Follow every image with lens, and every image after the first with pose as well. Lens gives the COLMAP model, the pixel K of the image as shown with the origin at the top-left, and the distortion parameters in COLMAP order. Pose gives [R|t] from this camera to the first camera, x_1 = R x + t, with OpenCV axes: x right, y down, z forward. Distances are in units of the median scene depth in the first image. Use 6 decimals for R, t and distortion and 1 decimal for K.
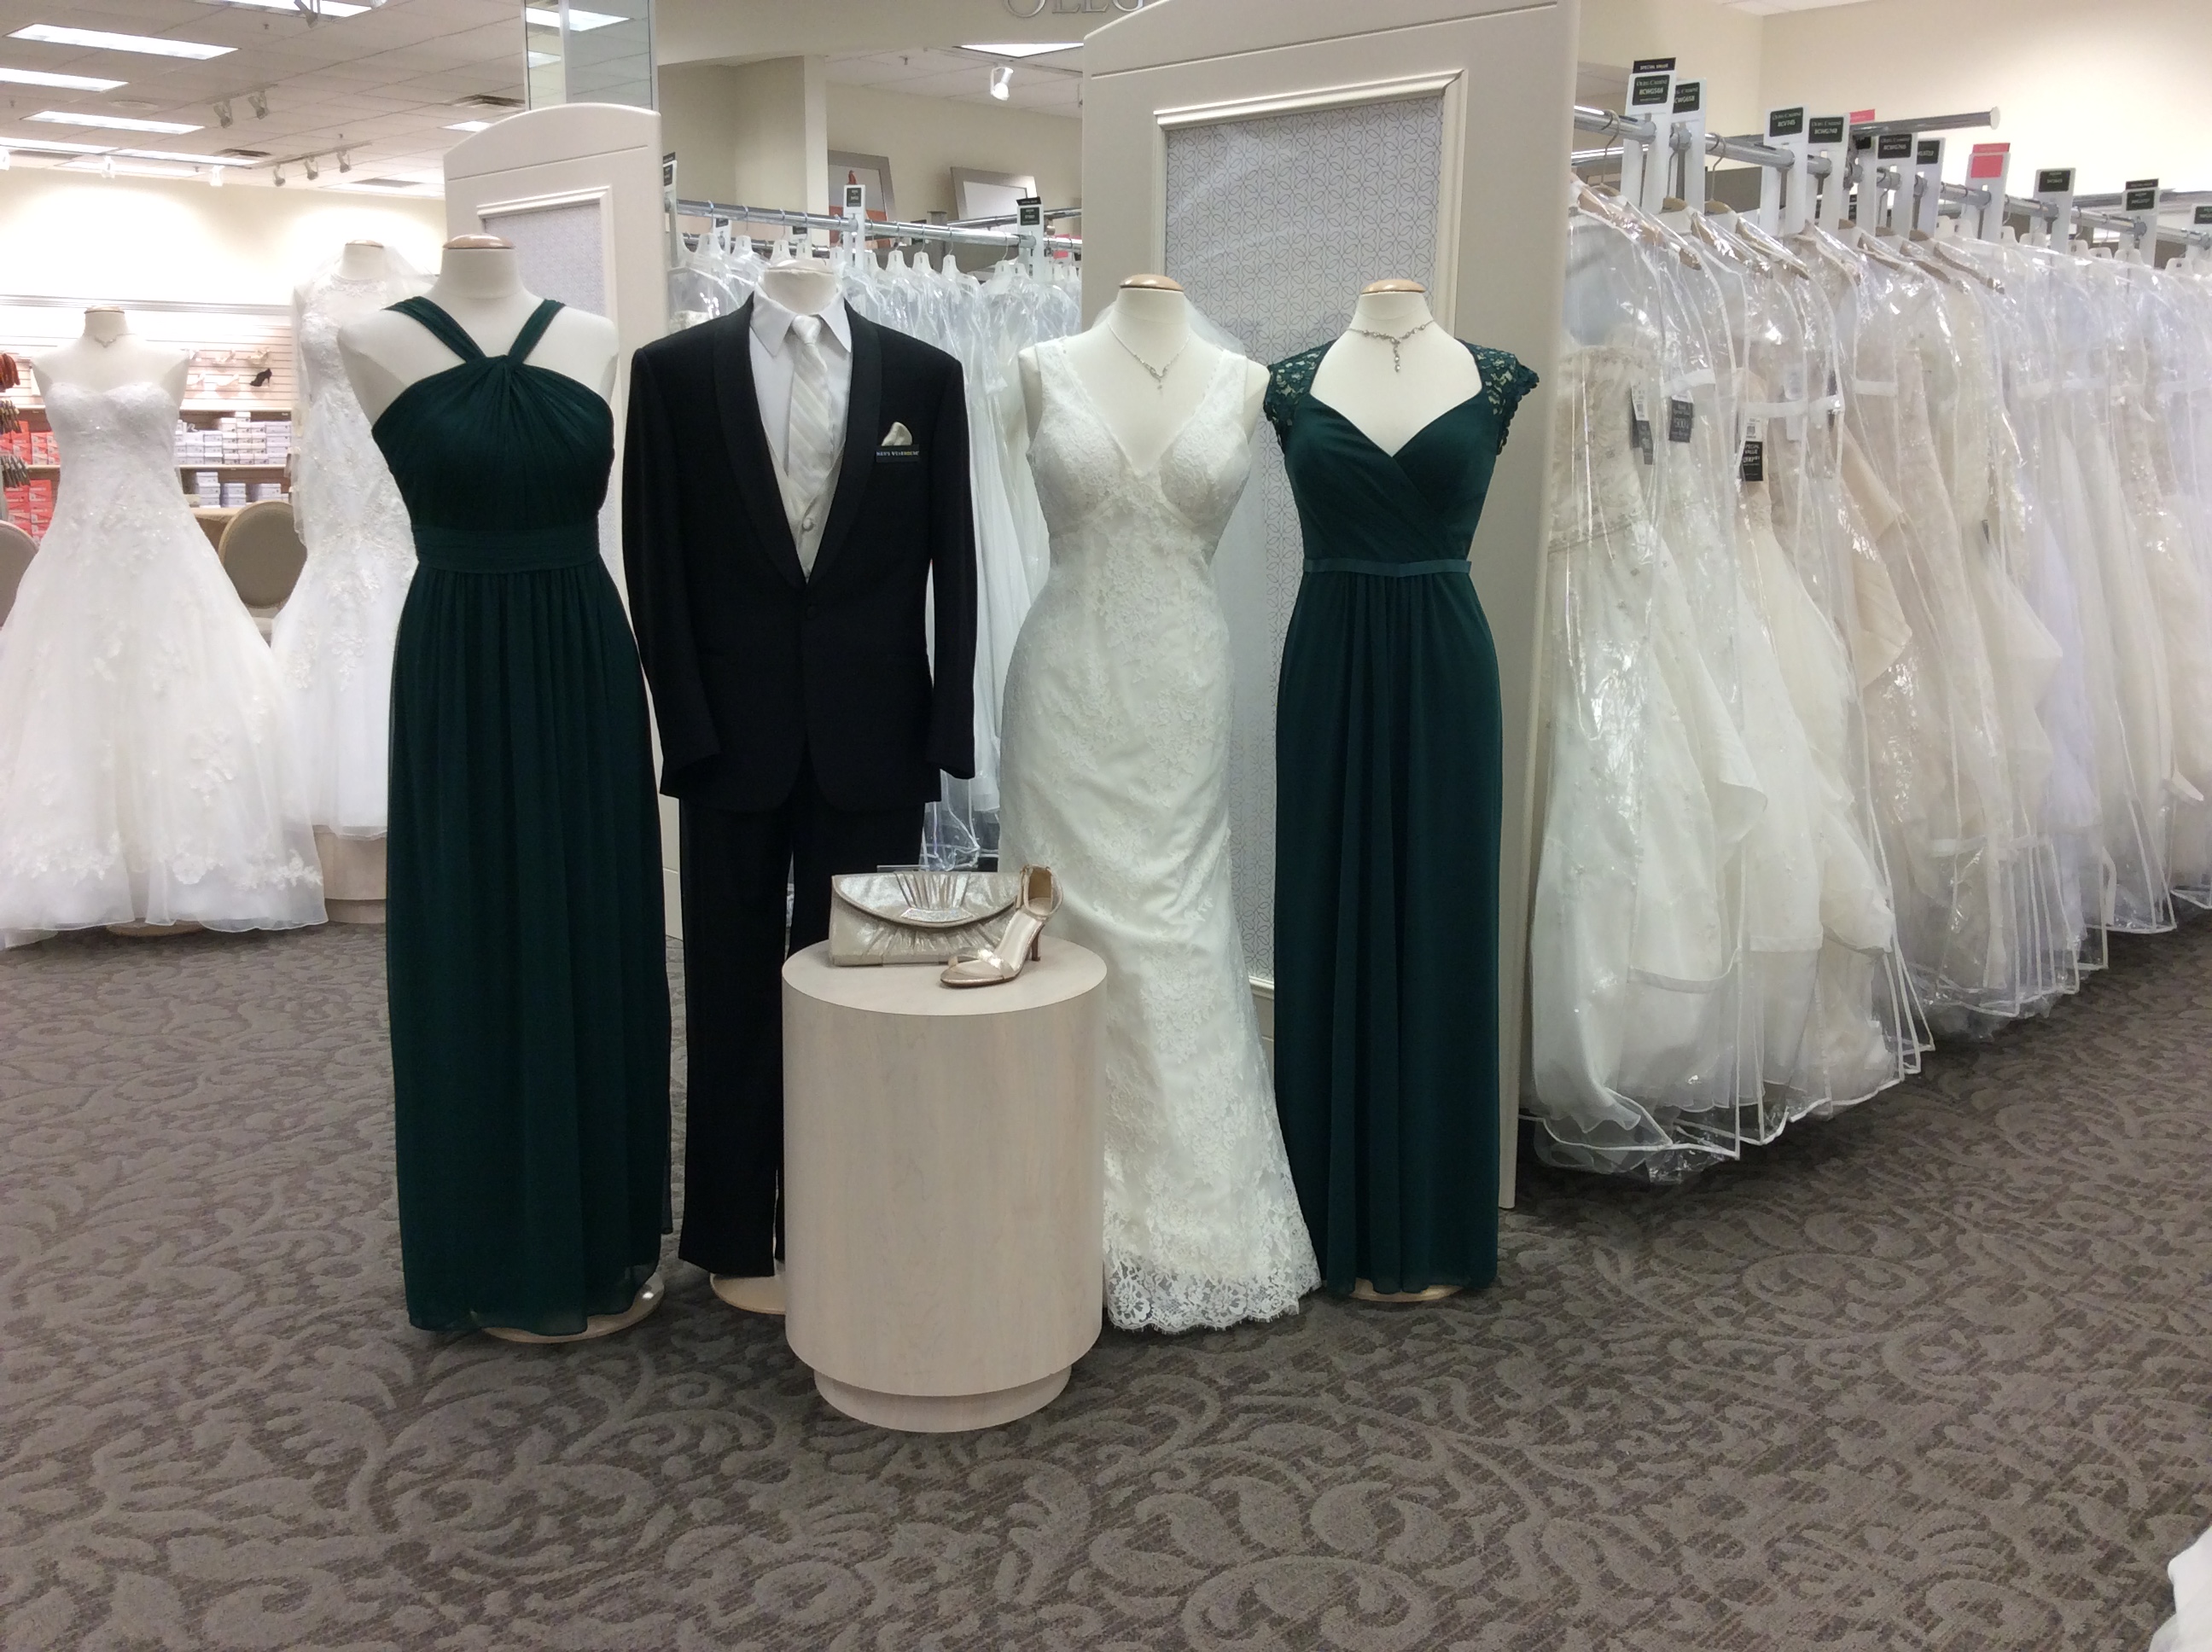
lens RADIAL K [[2066.7, 0, 1106.0], [0, 2066.7, 826.0], [0, 0, 1]] dist [0.161975, -0.313651]
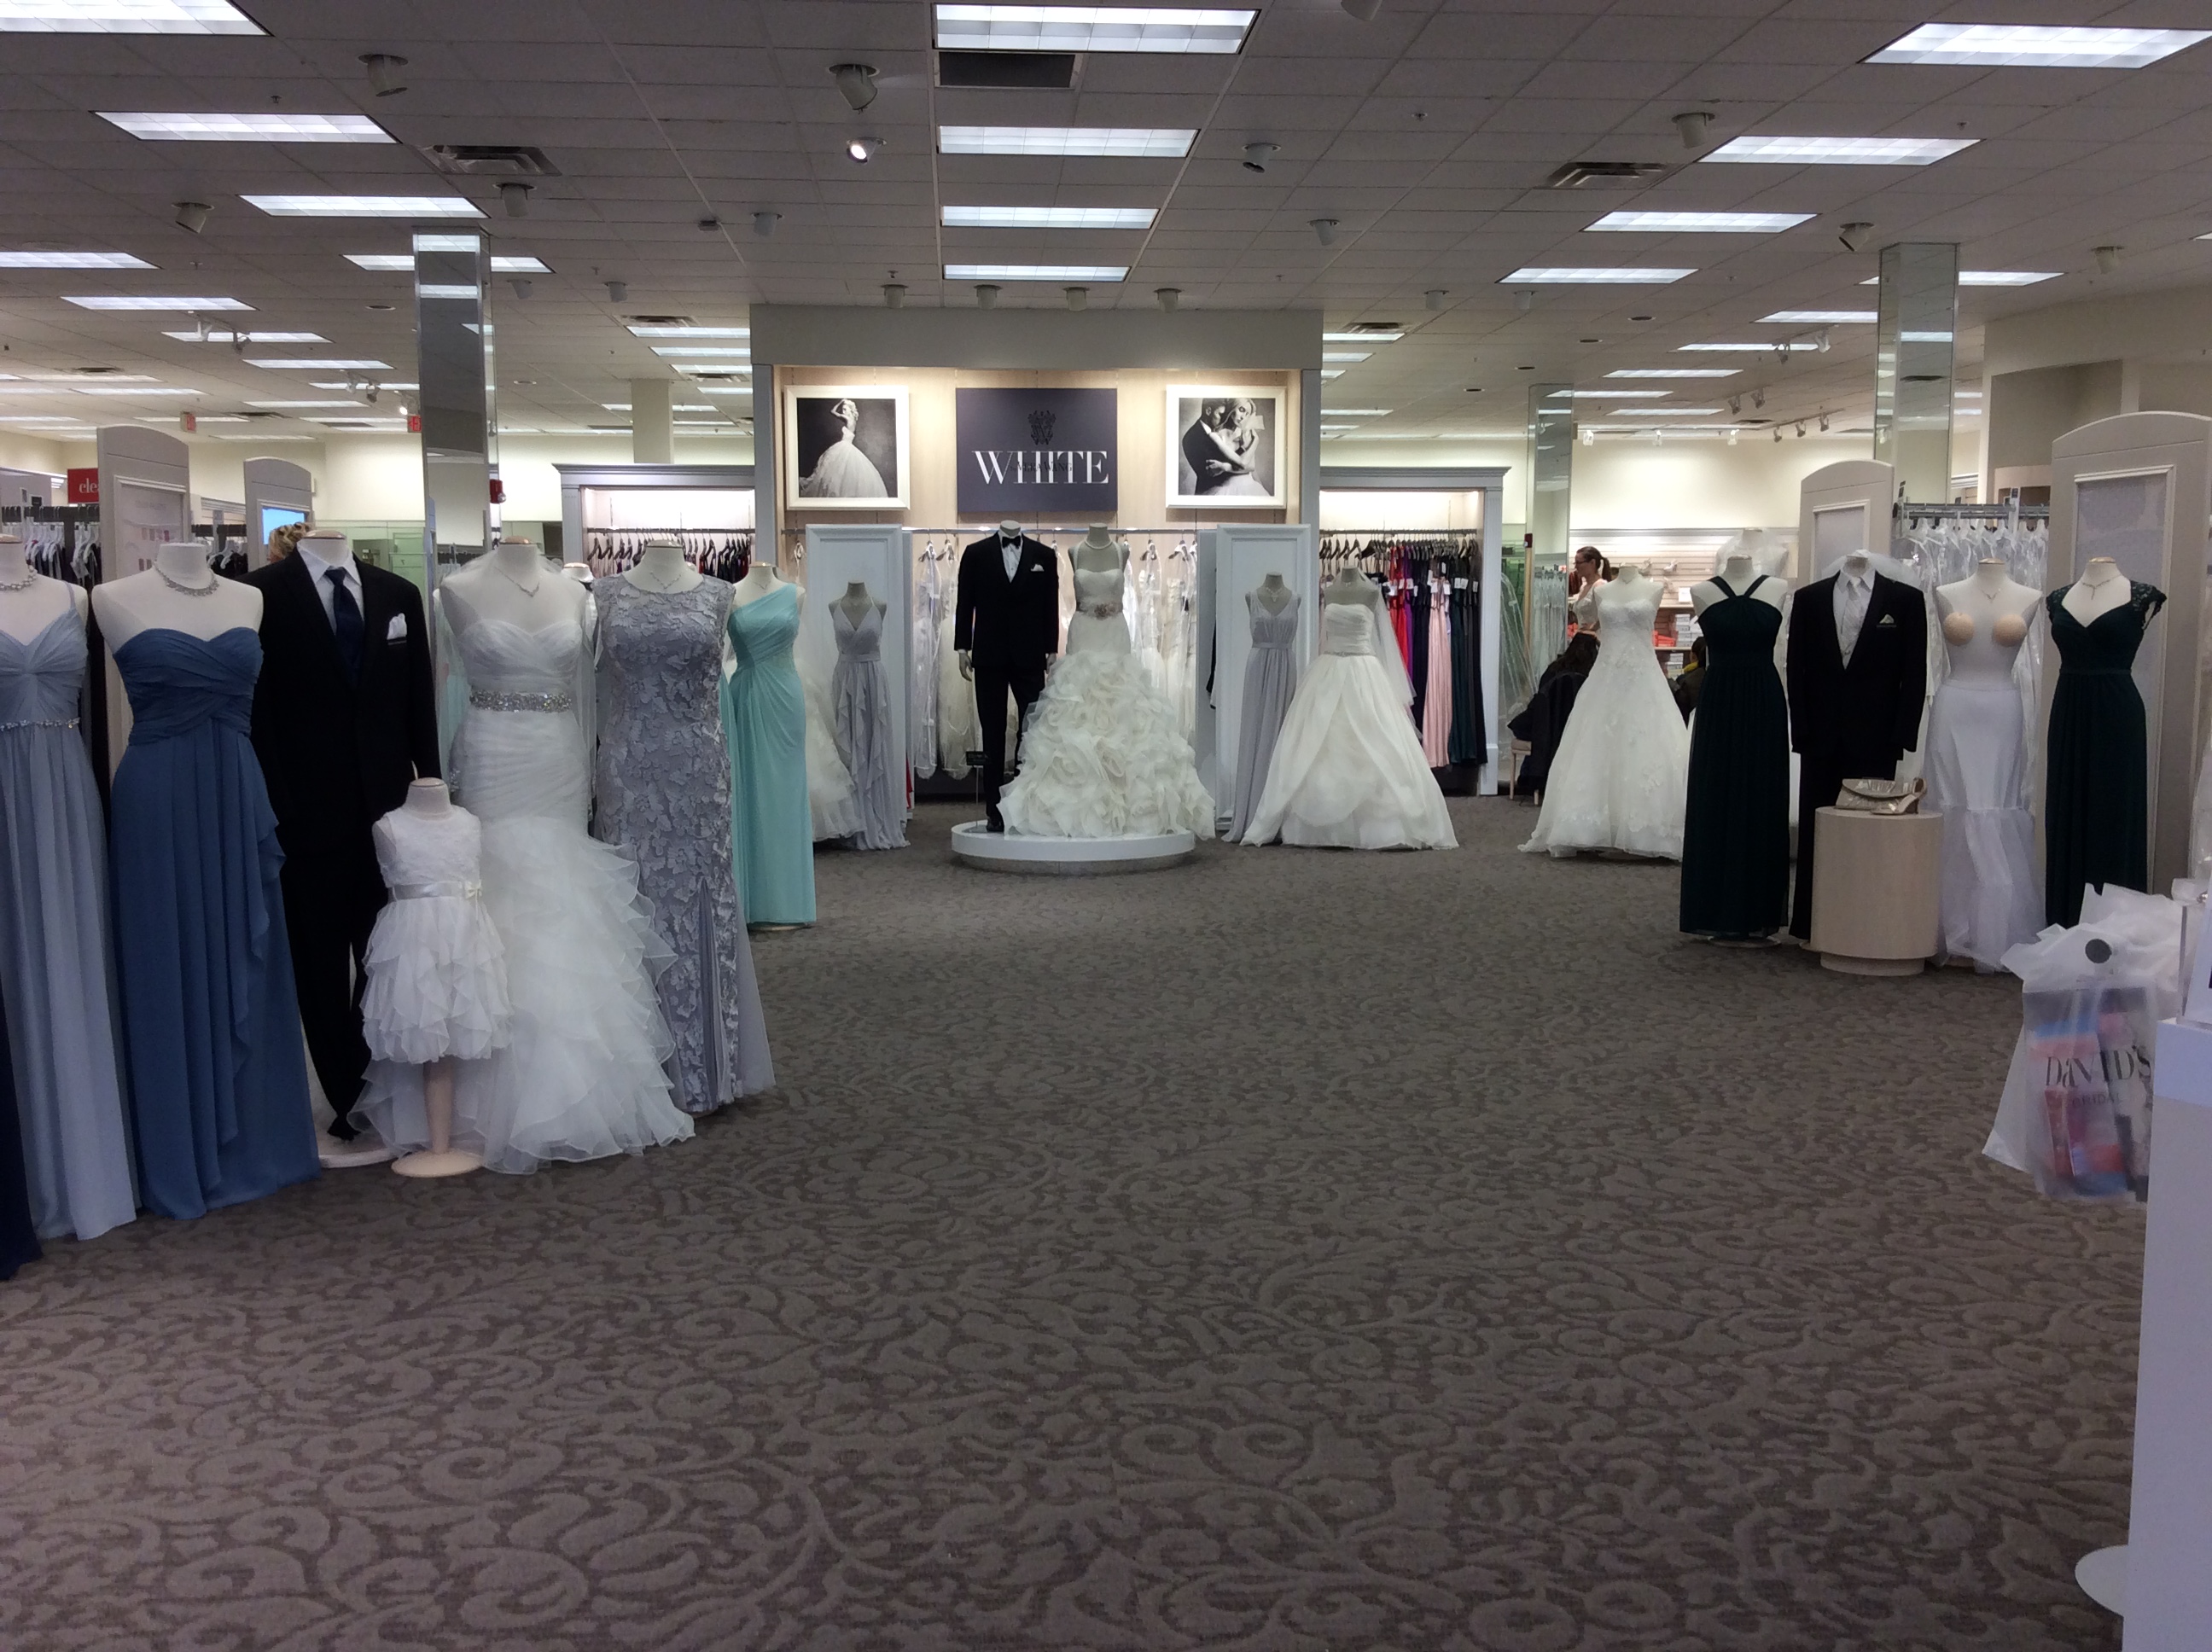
lens RADIAL K [[2066.7, 0, 1106.0], [0, 2066.7, 826.0], [0, 0, 1]] dist [0.161975, -0.313651]
pose [[0.772194, 0.061413, -0.632412, 0.840422], [-0.116090, 0.992201, -0.045397, 0.312413], [0.624691, 0.108472, 0.773301, -1.675970]]
